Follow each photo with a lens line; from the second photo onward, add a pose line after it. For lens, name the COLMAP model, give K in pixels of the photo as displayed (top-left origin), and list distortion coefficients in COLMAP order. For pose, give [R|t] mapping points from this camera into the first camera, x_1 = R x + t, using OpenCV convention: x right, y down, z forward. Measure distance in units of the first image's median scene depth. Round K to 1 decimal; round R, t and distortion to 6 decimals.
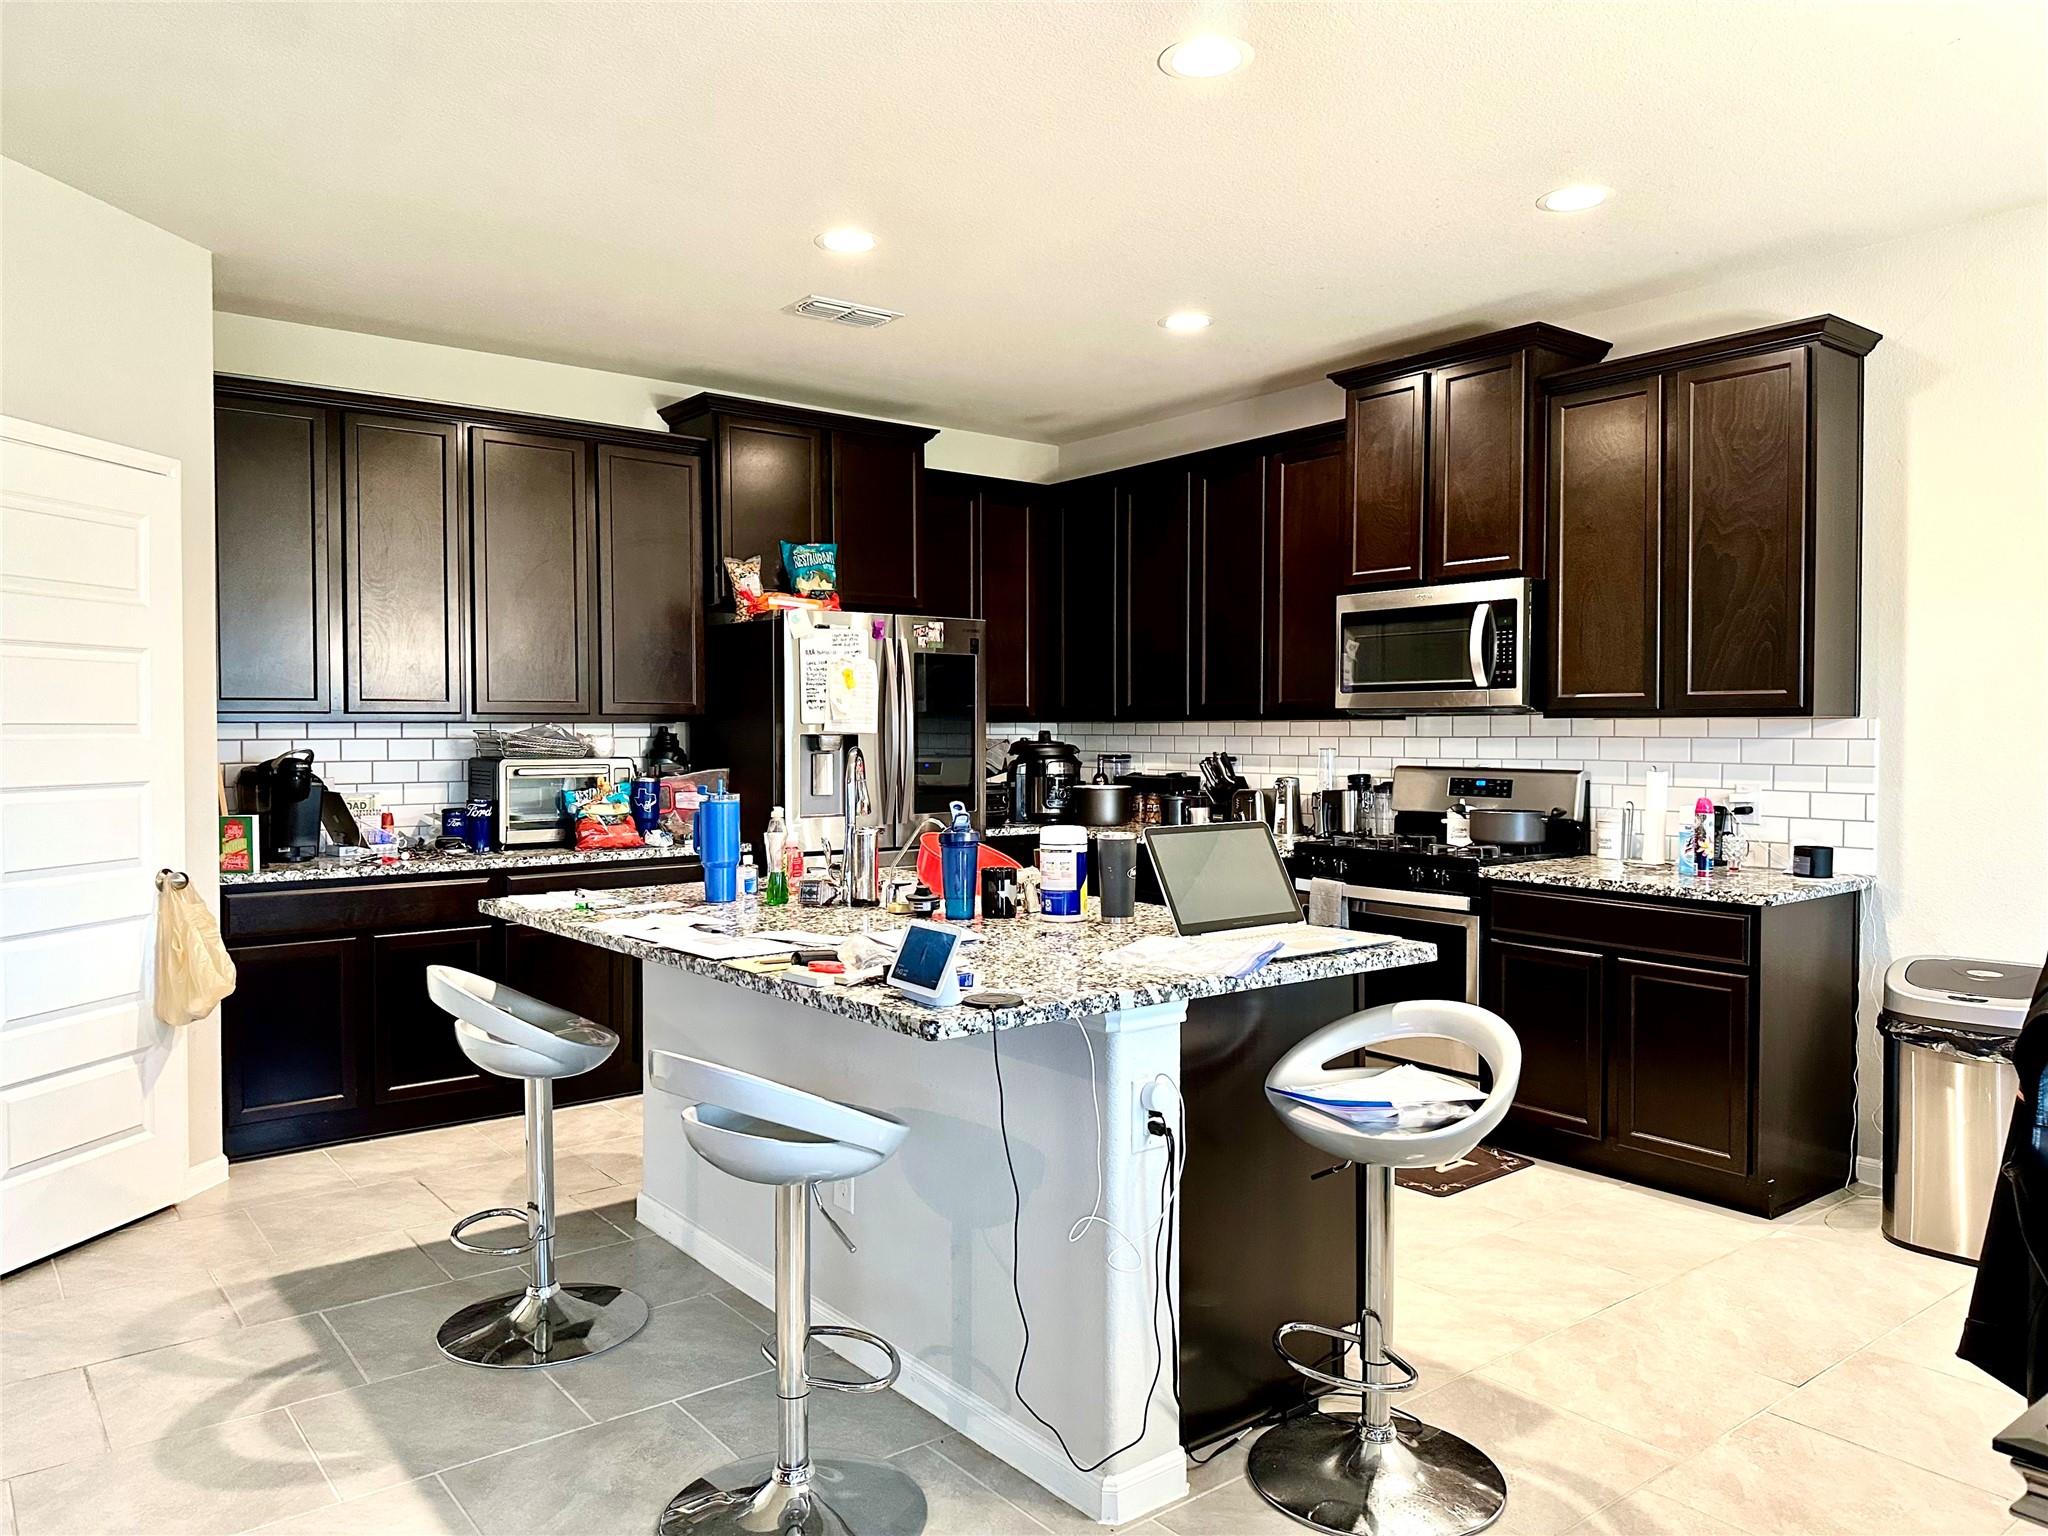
lens RADIAL K [[1431.8, 0, 1024.0], [0, 1431.8, 768.0], [0, 0, 1]] dist [0.114358, -0.177370]
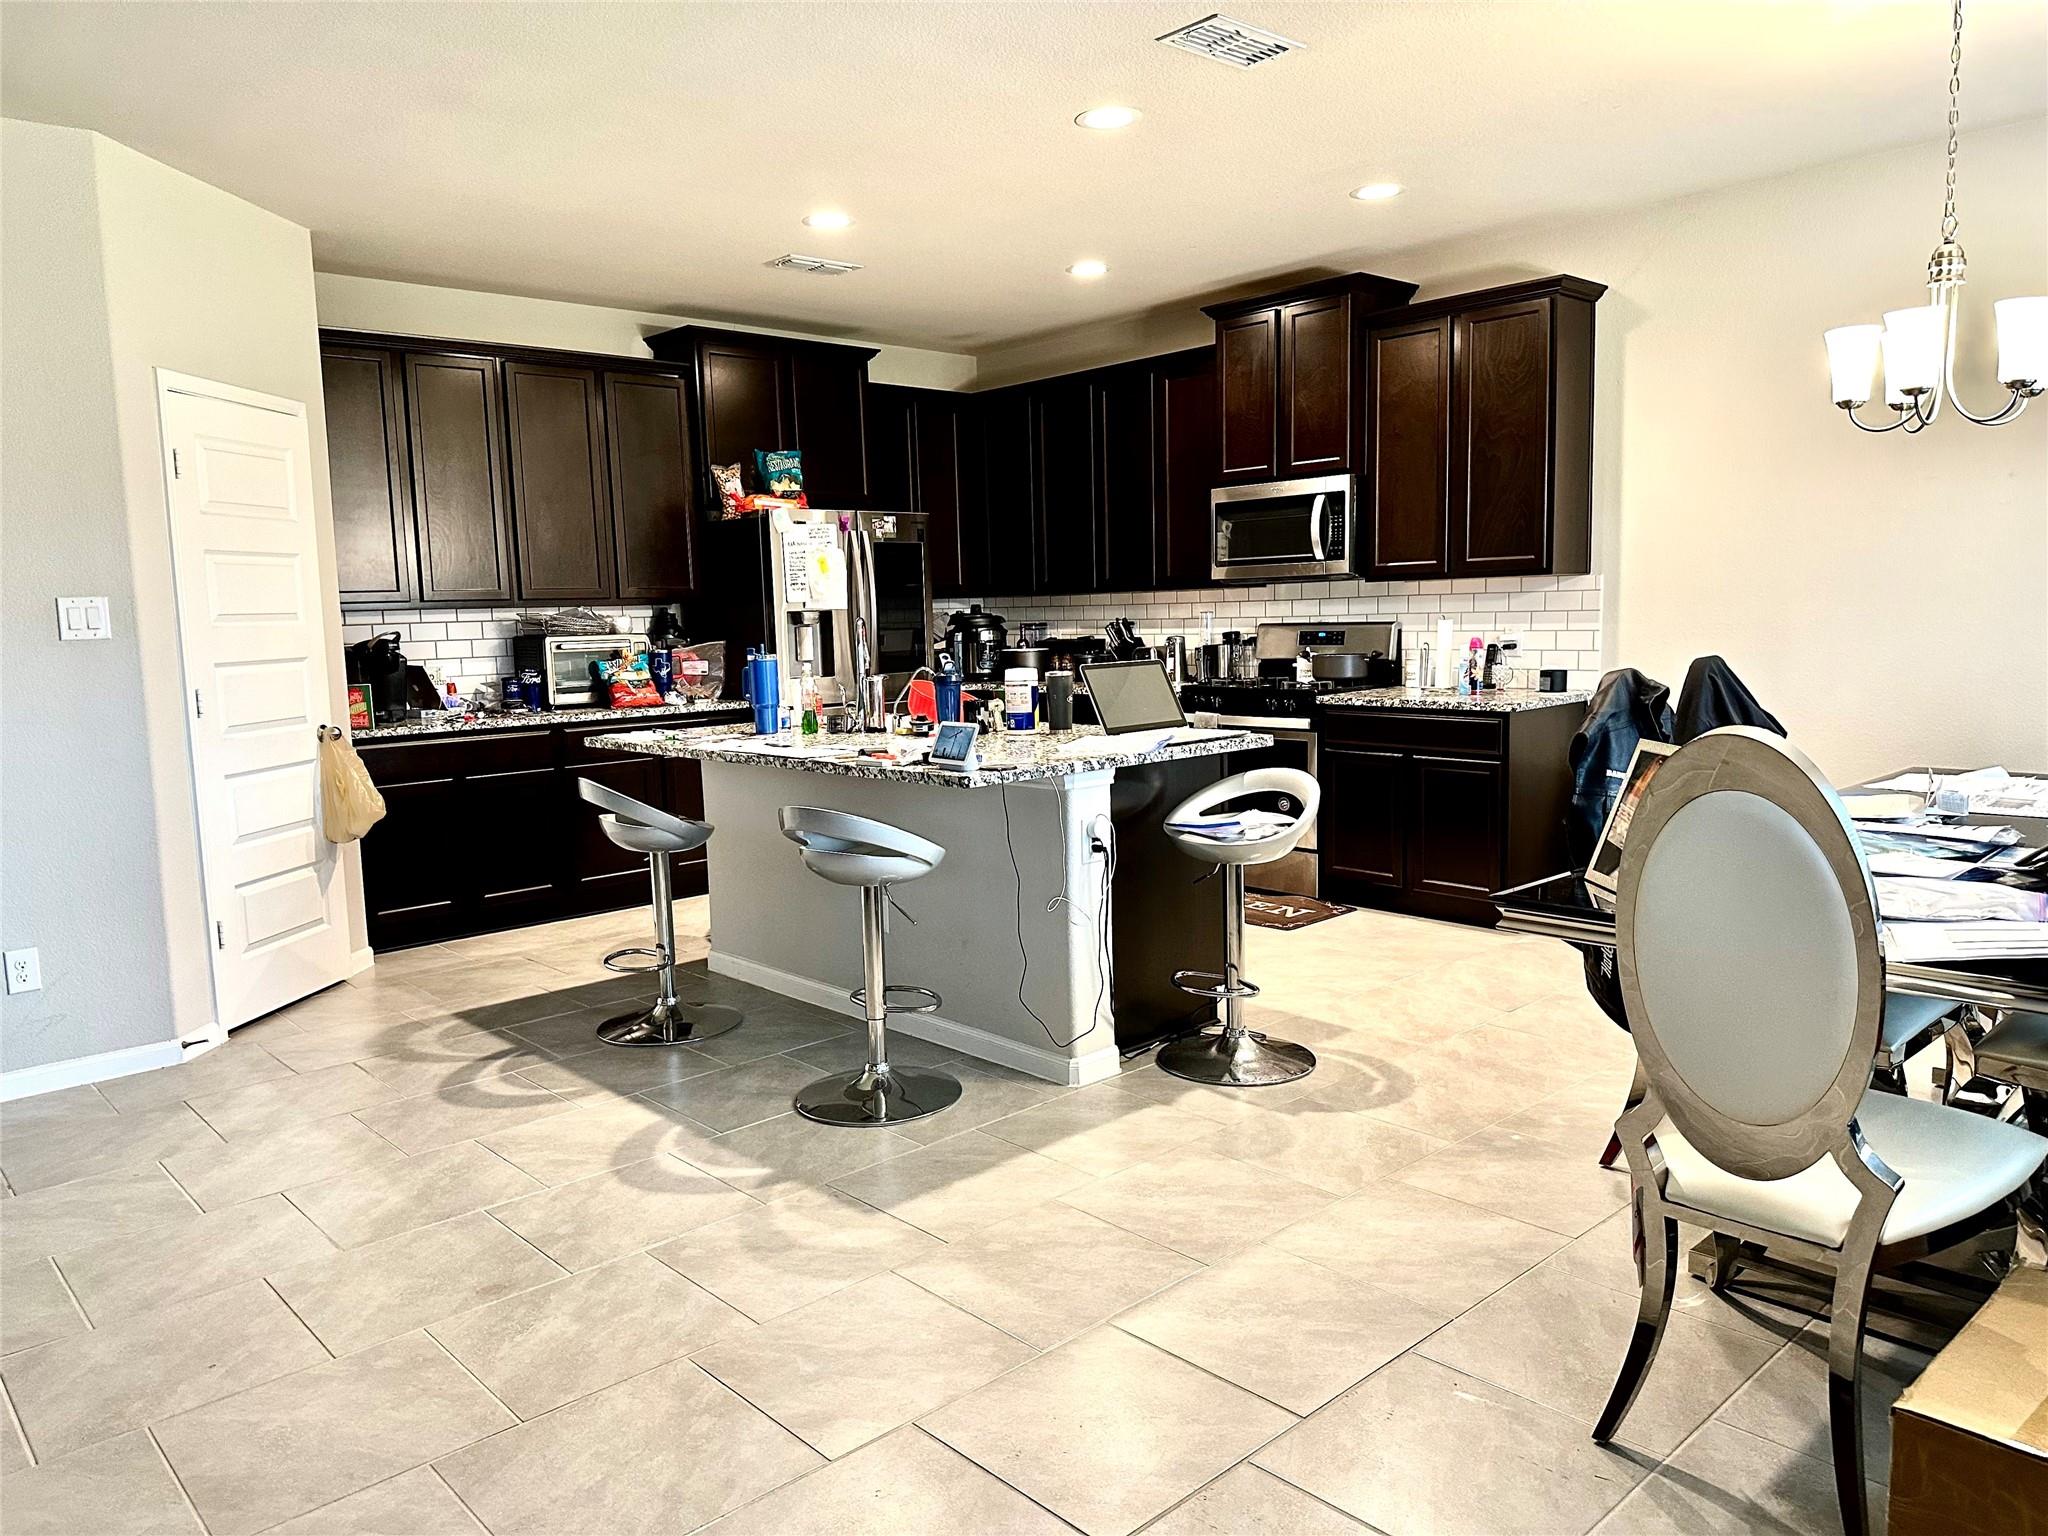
lens RADIAL K [[1420.5, 0, 1024.0], [0, 1420.5, 768.0], [0, 0, 1]] dist [0.165445, -0.251607]
pose [[0.996735, -0.035213, 0.072654, -0.051522], [0.028852, 0.995806, 0.086822, 0.011243], [-0.075407, -0.084443, 0.993571, -0.284133]]
